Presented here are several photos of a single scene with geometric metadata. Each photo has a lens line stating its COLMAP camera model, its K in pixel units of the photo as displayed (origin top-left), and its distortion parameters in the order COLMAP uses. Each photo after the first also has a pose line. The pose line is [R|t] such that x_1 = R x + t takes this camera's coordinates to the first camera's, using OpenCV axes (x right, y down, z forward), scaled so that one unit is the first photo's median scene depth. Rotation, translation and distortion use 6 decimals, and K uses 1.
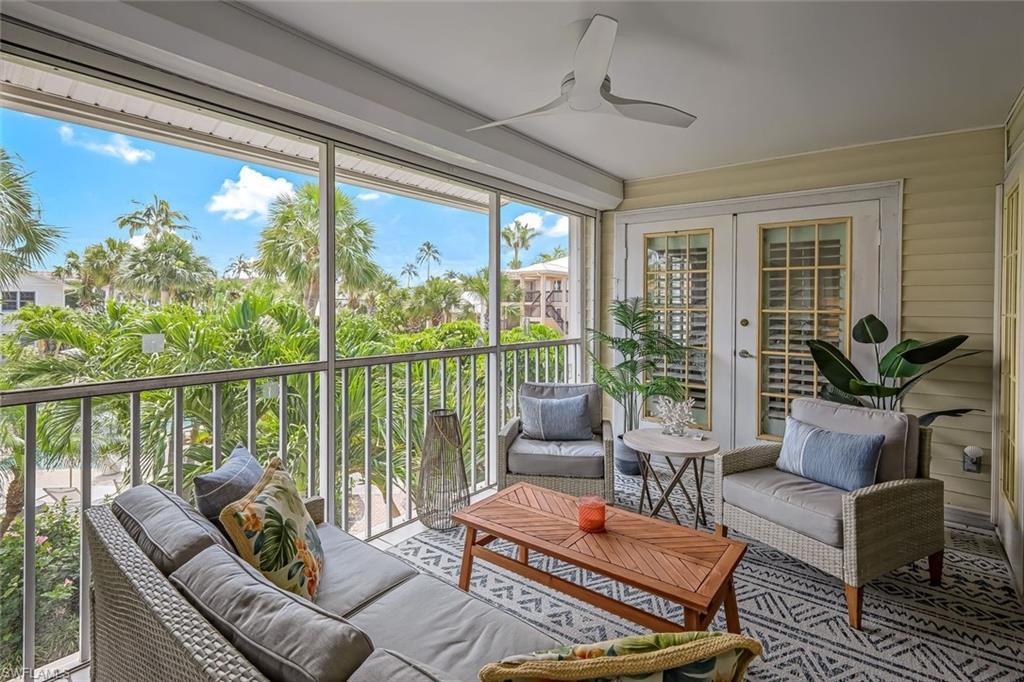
lens RADIAL K [[485.0, 0, 524.7], [0, 485.0, 321.5], [0, 0, 1]] dist [-0.019168, -0.000058]
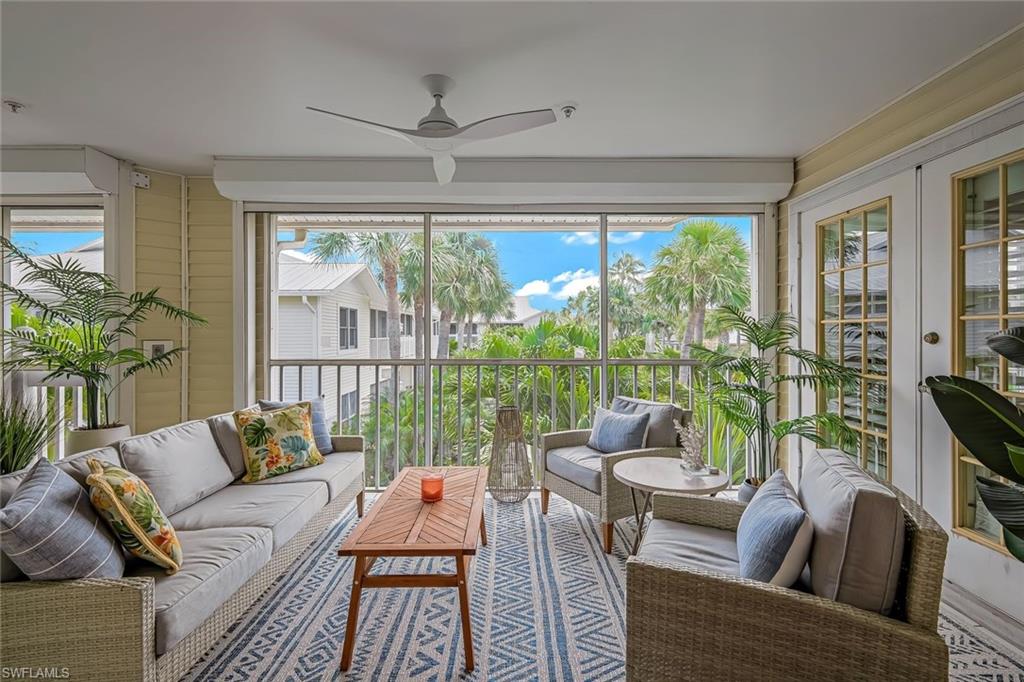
lens RADIAL K [[452.0, 0, 513.2], [0, 452.0, 331.0], [0, 0, 1]] dist [-0.000954, 0.001484]
pose [[0.615984, -0.008250, -0.787716, 0.586433], [-0.017814, 0.999544, -0.024399, 0.015997], [0.787558, 0.029061, 0.615555, 0.233256]]
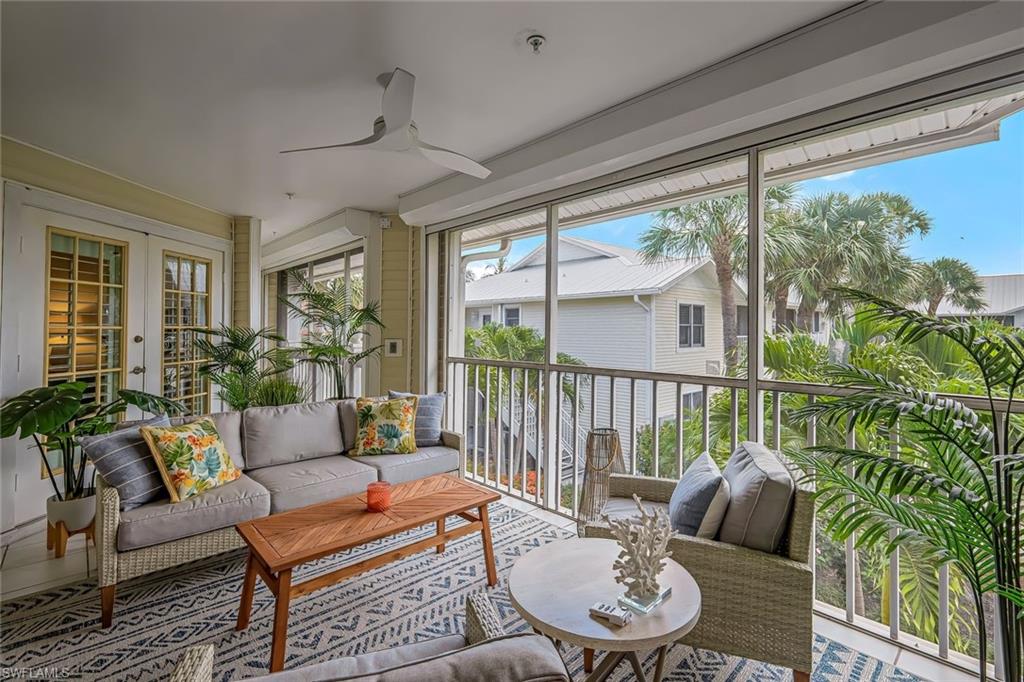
lens RADIAL K [[452.0, 0, 509.4], [0, 452.0, 327.4], [0, 0, 1]] dist [-0.000954, 0.001484]
pose [[-0.155422, -0.010475, -0.987793, 0.596396], [-0.024956, 0.999666, -0.006674, -0.006844], [0.987533, 0.023614, -0.155631, 0.742756]]
